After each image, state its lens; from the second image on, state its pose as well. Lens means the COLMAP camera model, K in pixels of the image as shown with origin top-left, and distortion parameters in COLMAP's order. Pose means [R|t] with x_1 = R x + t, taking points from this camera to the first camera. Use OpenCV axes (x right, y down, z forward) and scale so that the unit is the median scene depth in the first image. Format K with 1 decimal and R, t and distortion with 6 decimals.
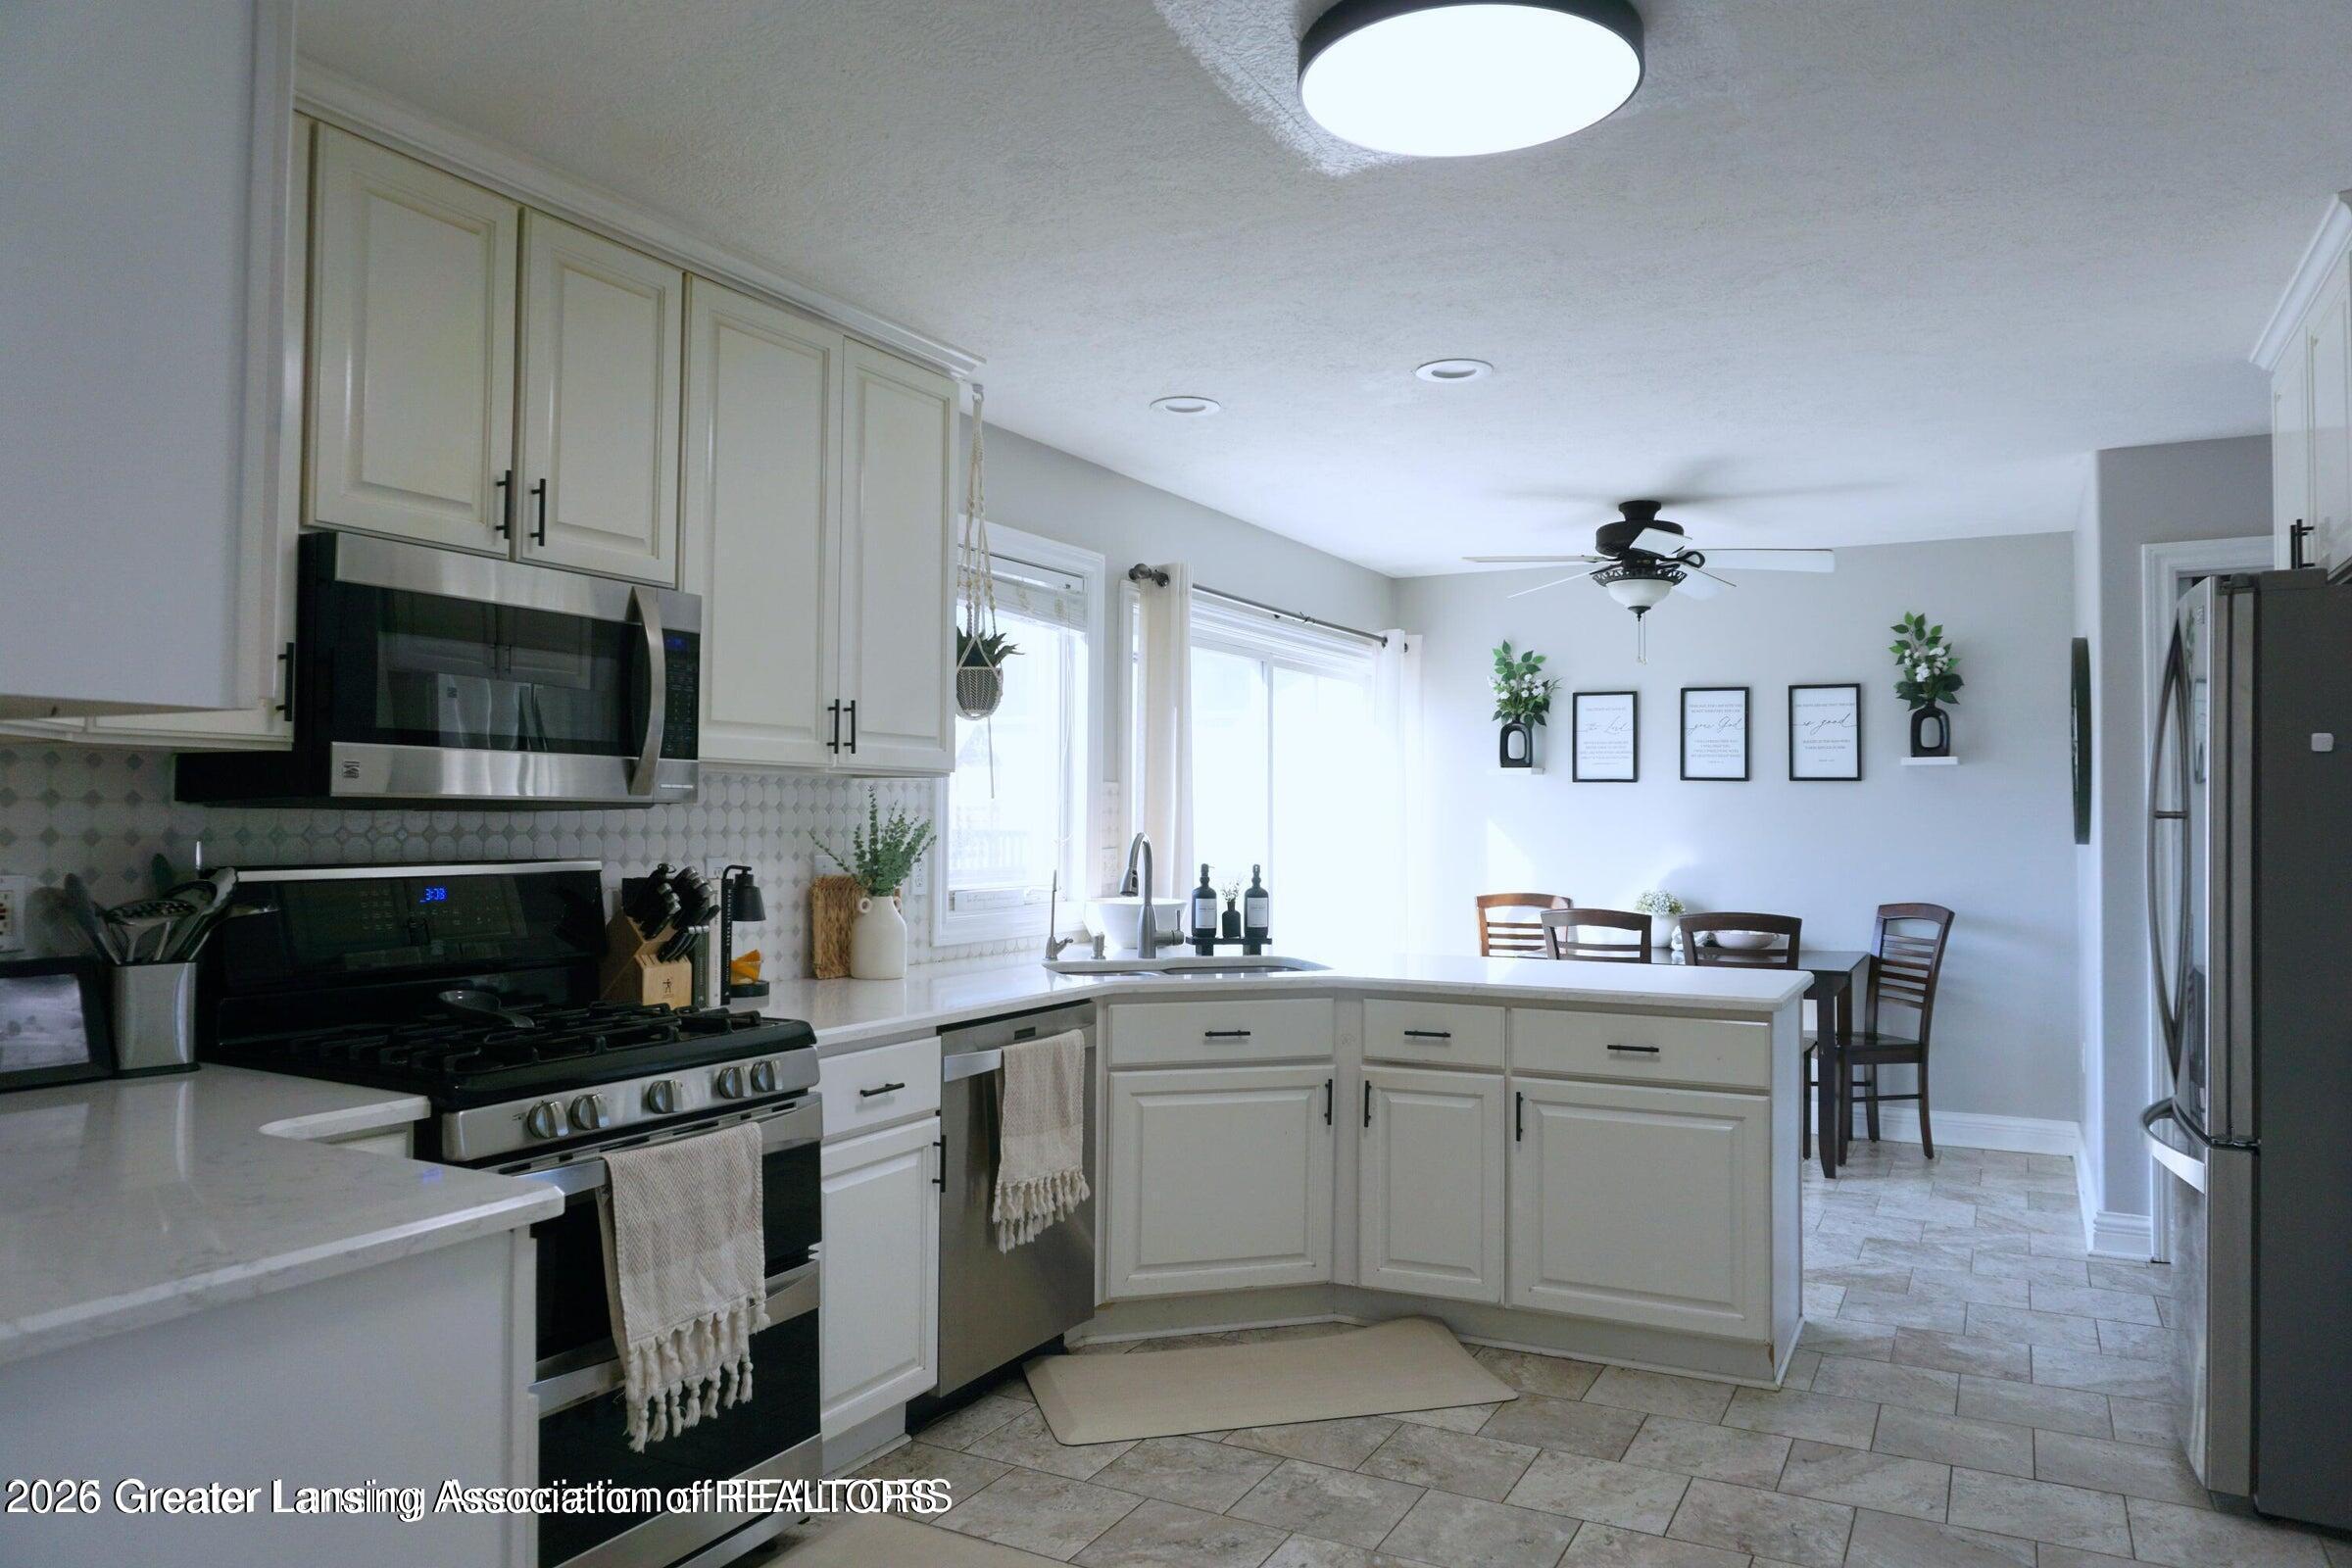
lens RADIAL K [[1582.1, 0, 1179.0], [0, 1582.1, 781.6], [0, 0, 1]] dist [-0.010785, -0.003333]
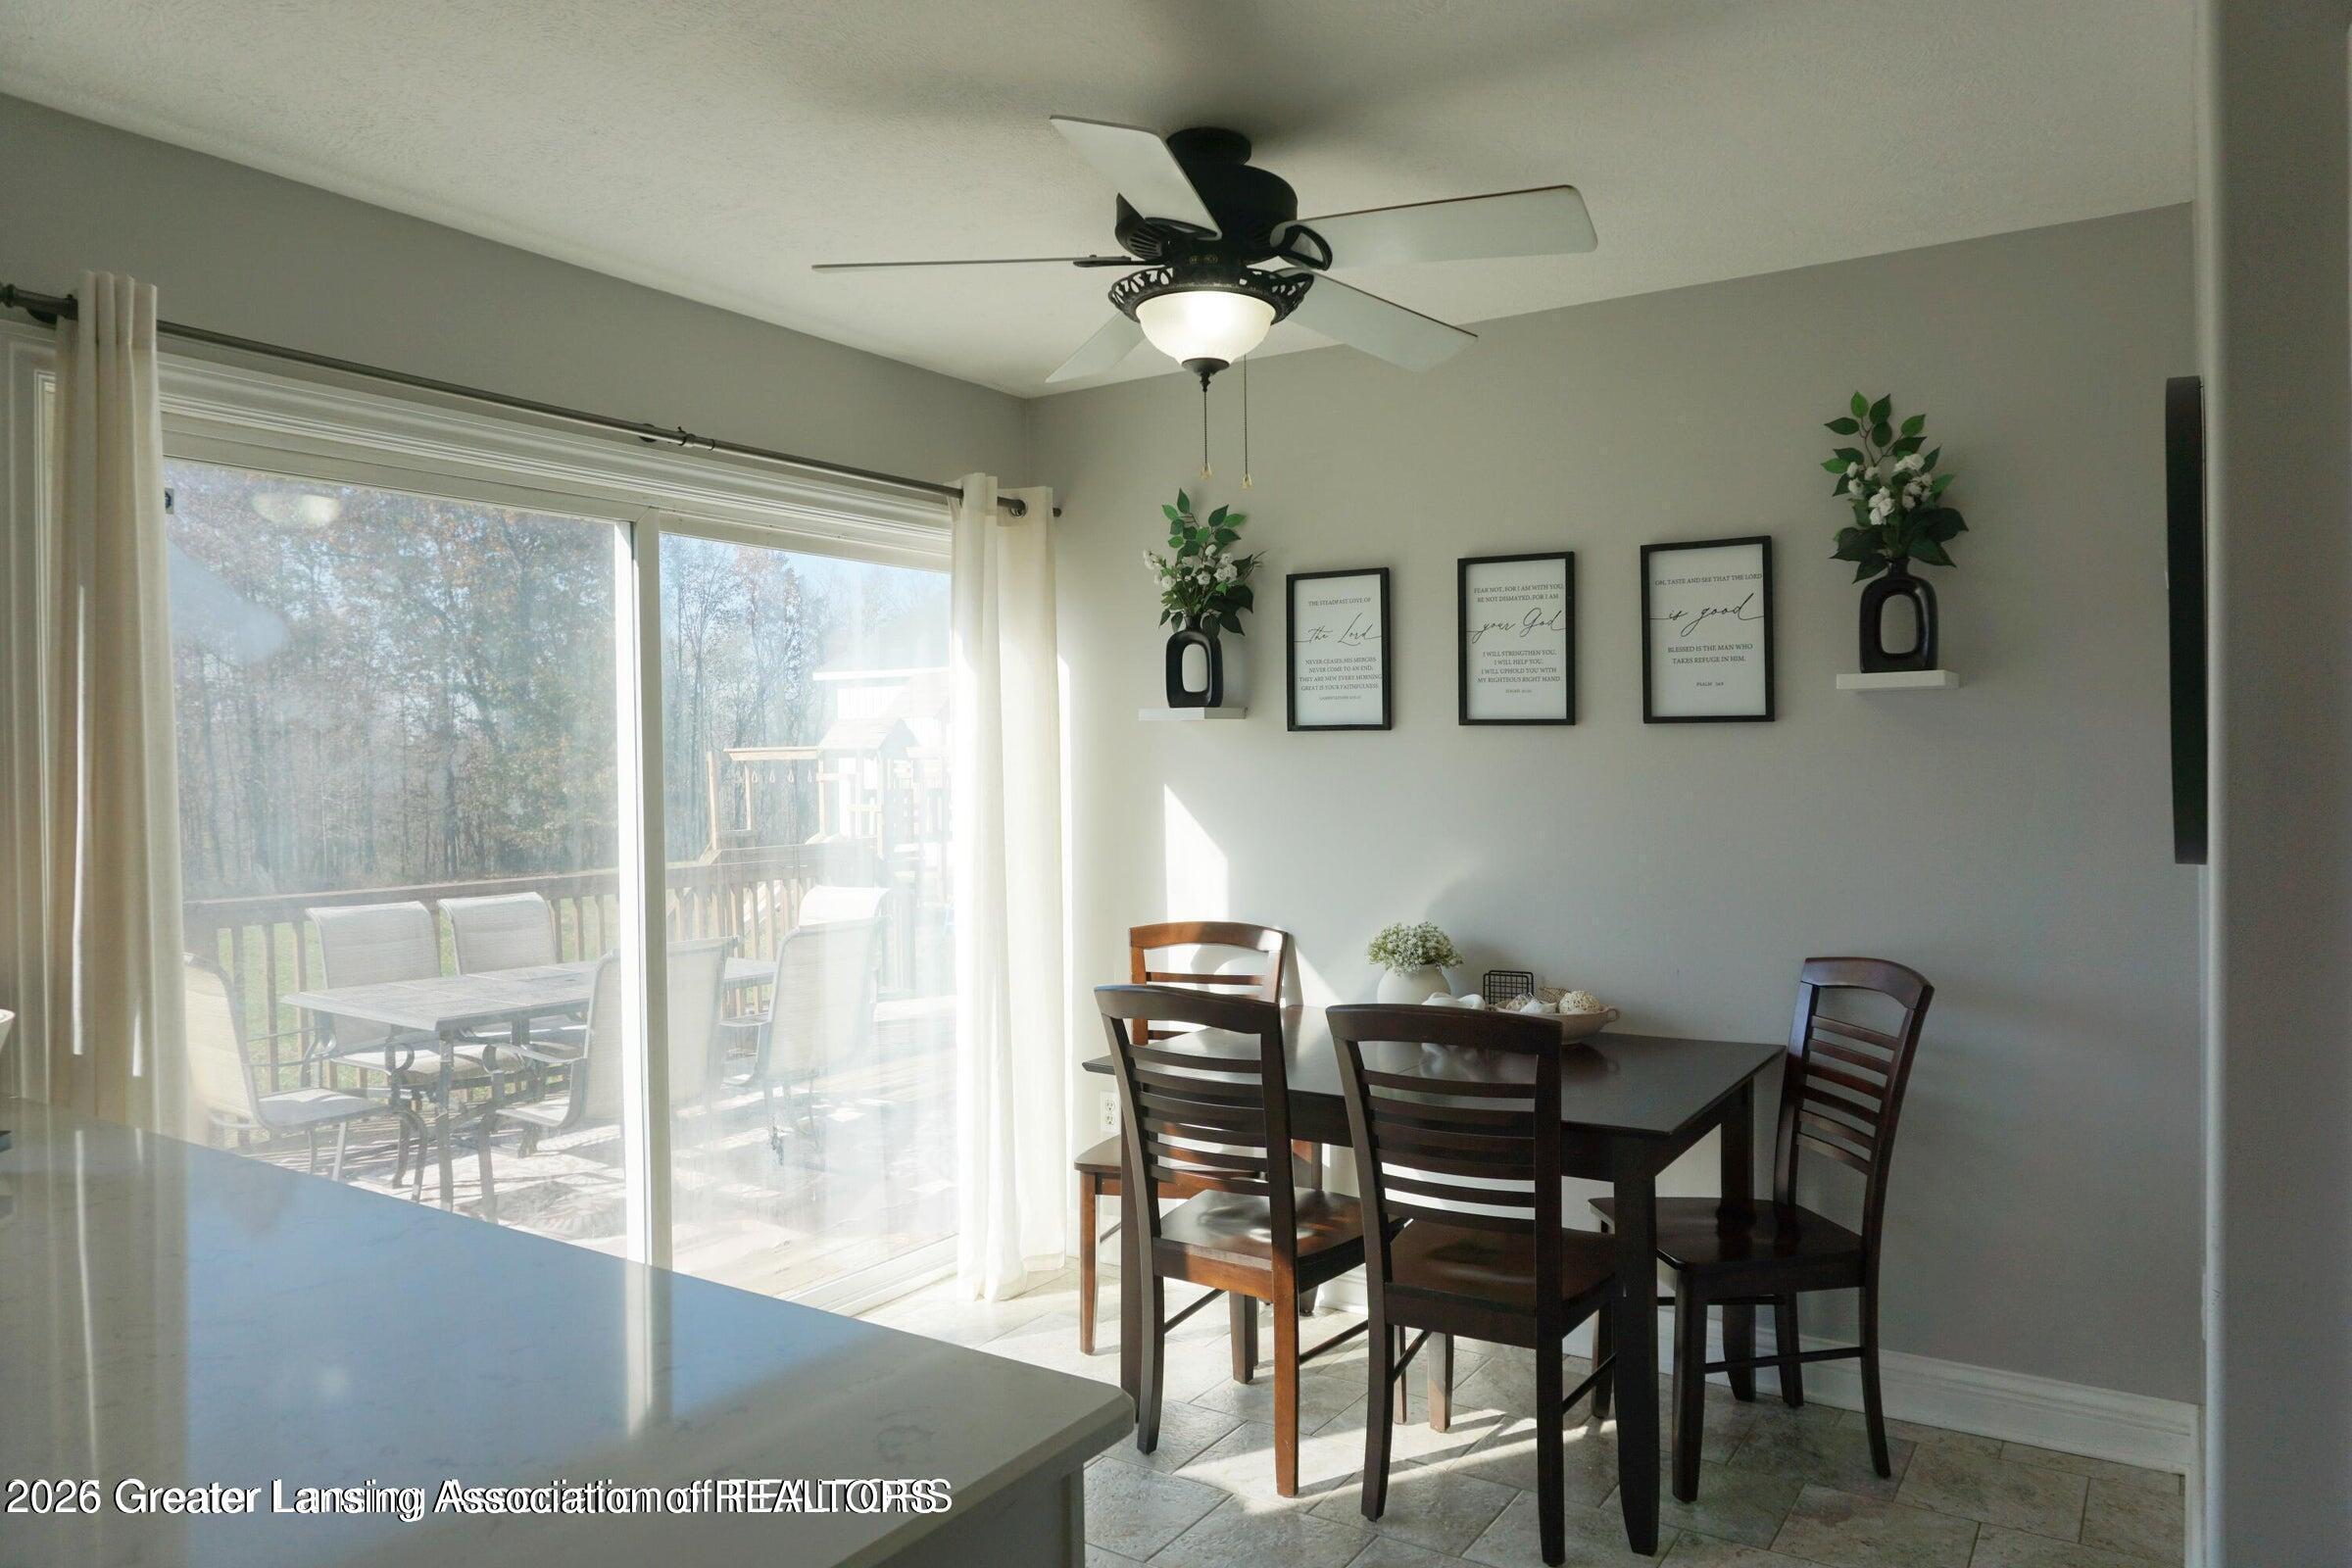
lens RADIAL K [[1582.1, 0, 1172.5], [0, 1582.1, 780.8], [0, 0, 1]] dist [-0.010785, -0.003333]
pose [[0.996144, -0.013980, -0.086613, 0.273898], [0.016914, 0.999304, 0.033237, -0.001376], [0.086088, -0.034574, 0.995687, 0.449821]]
